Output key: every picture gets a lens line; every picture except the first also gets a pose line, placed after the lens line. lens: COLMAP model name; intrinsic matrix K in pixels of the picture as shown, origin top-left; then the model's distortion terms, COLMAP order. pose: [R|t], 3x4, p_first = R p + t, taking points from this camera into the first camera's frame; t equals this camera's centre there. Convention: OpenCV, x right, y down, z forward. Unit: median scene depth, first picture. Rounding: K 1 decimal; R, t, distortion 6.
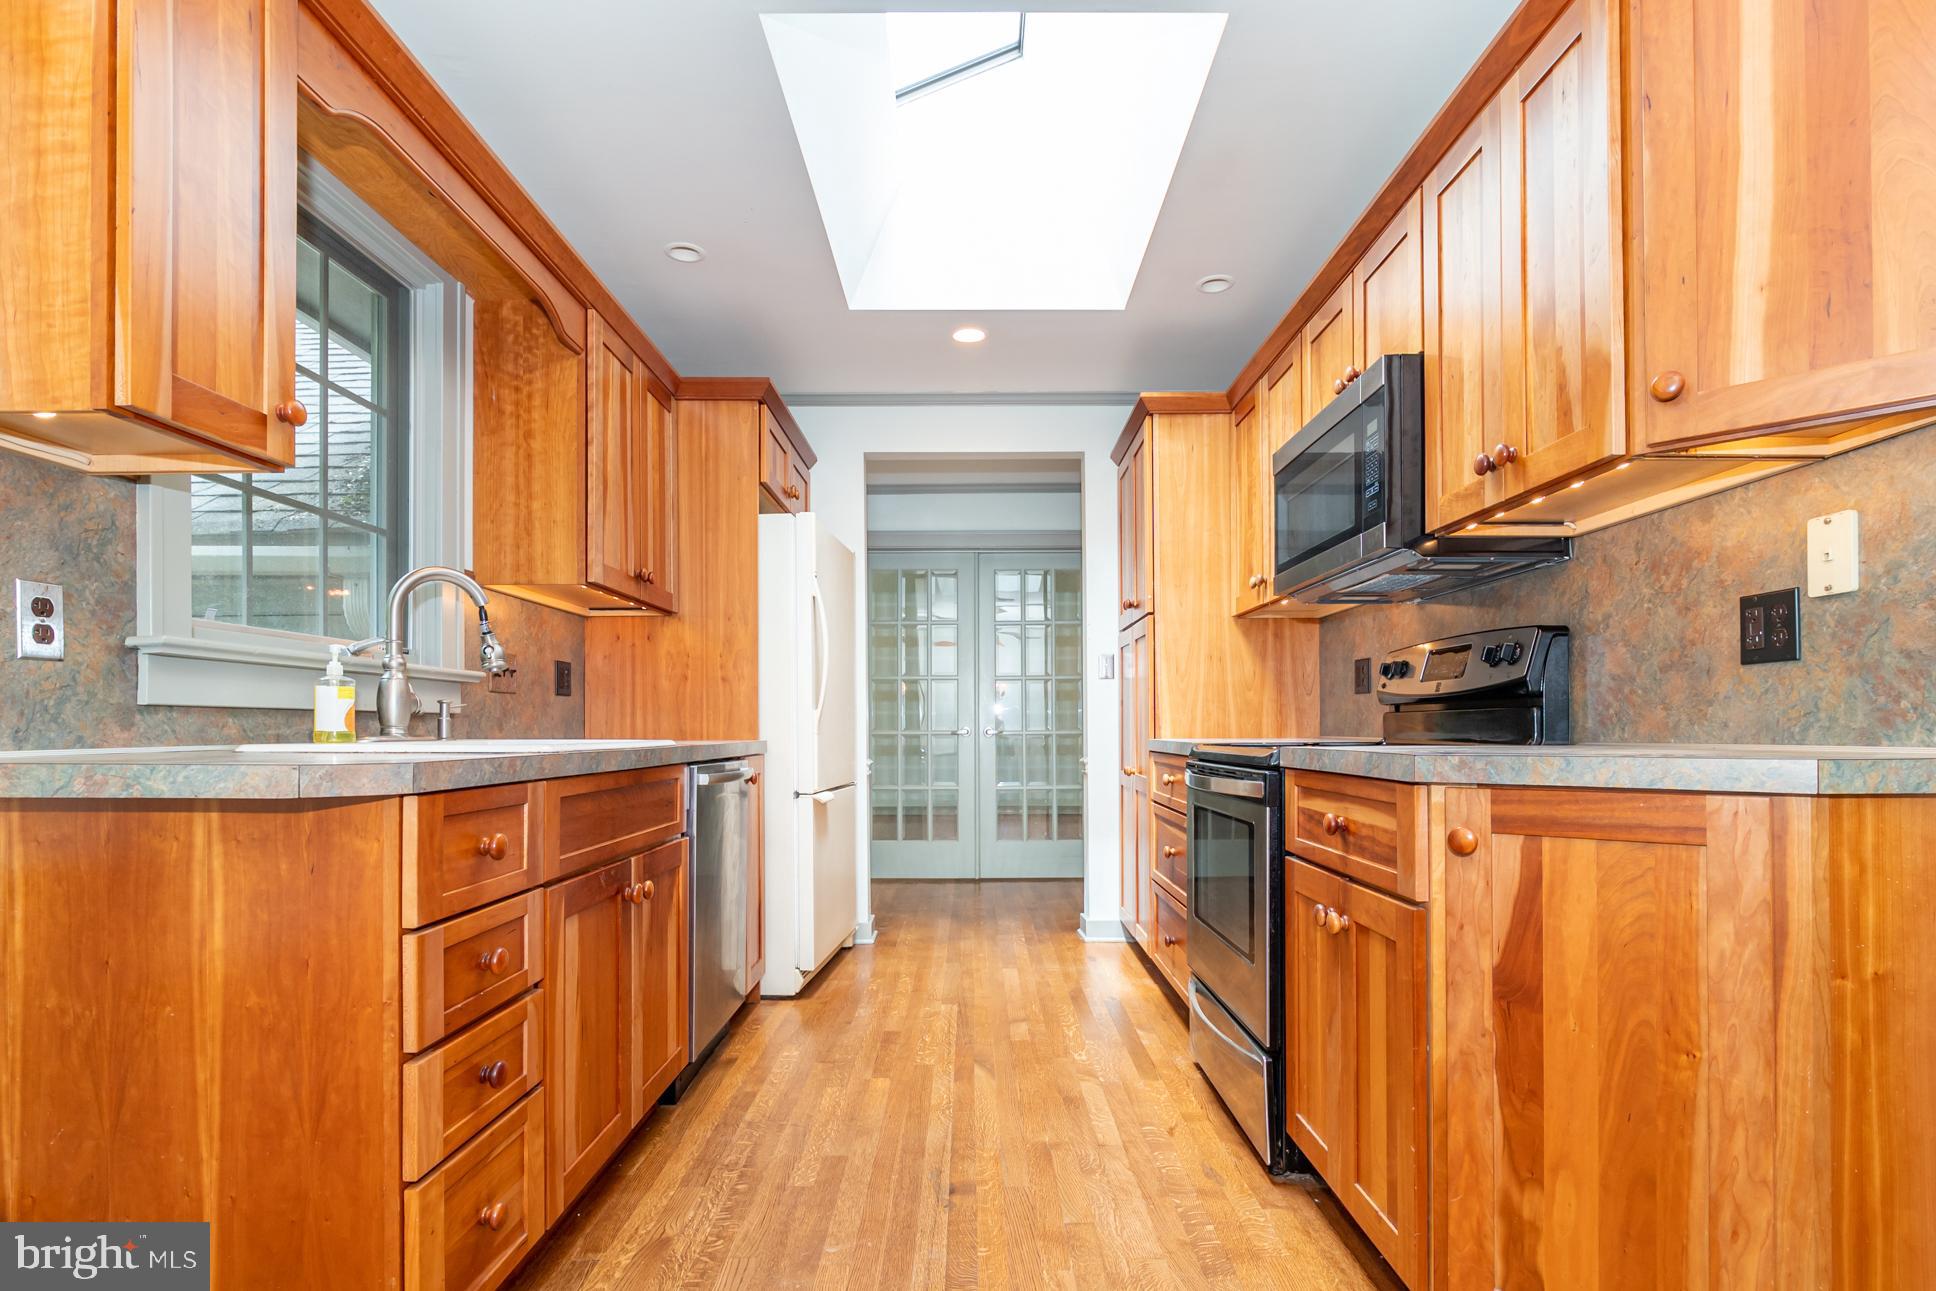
lens RADIAL K [[915.2, 0, 955.4], [0, 915.2, 725.1], [0, 0, 1]] dist [-0.012598, 0.000689]
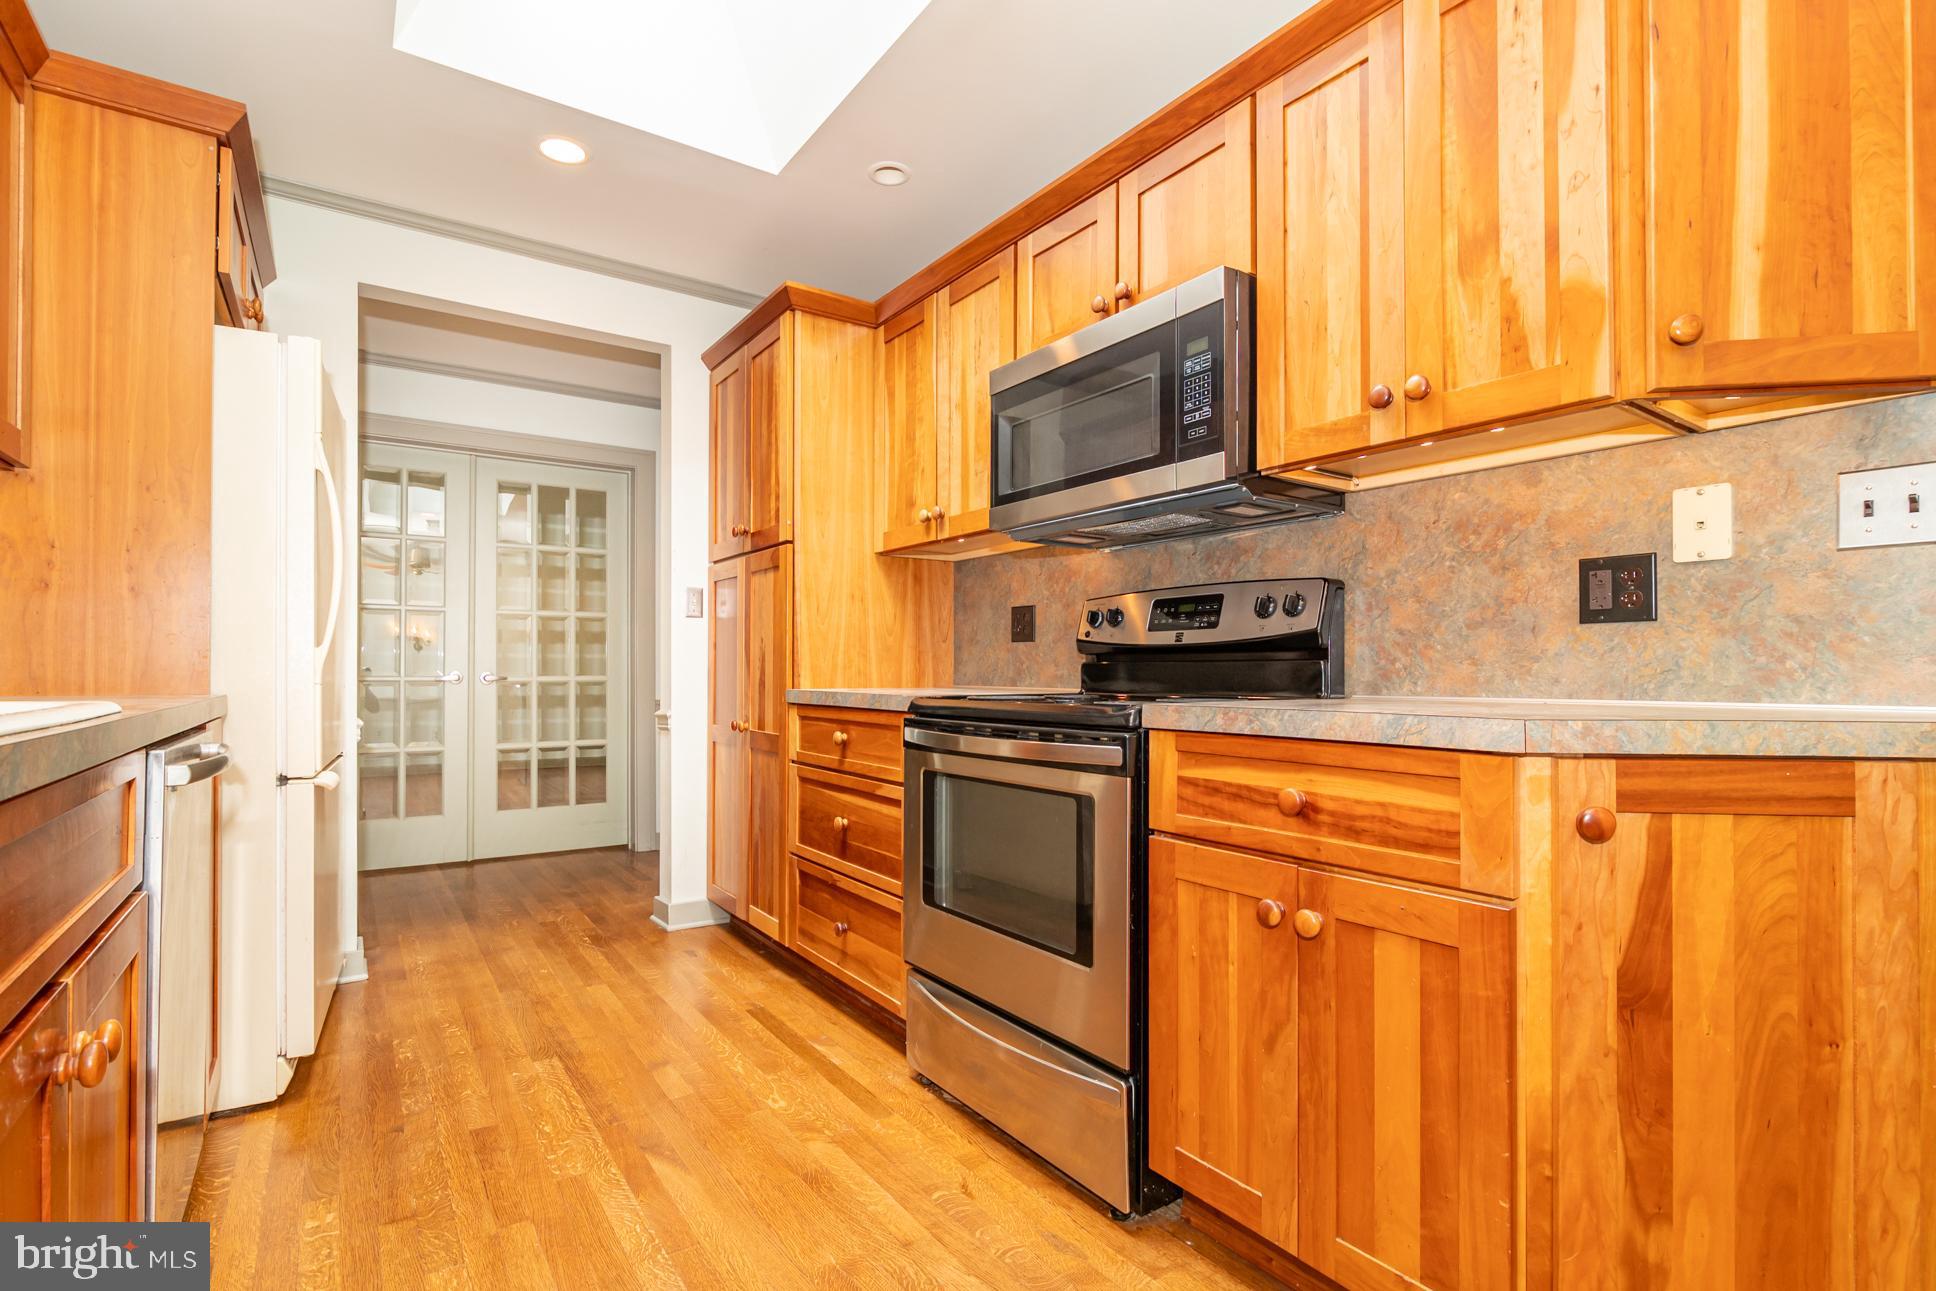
lens RADIAL K [[884.9, 0, 922.5], [0, 884.9, 664.0], [0, 0, 1]] dist [-0.012924, 0.001367]
pose [[0.830497, 0.010844, 0.556917, -0.248744], [-0.007715, 0.999939, -0.007966, -0.004308], [-0.556969, 0.002319, 0.830530, 0.429878]]
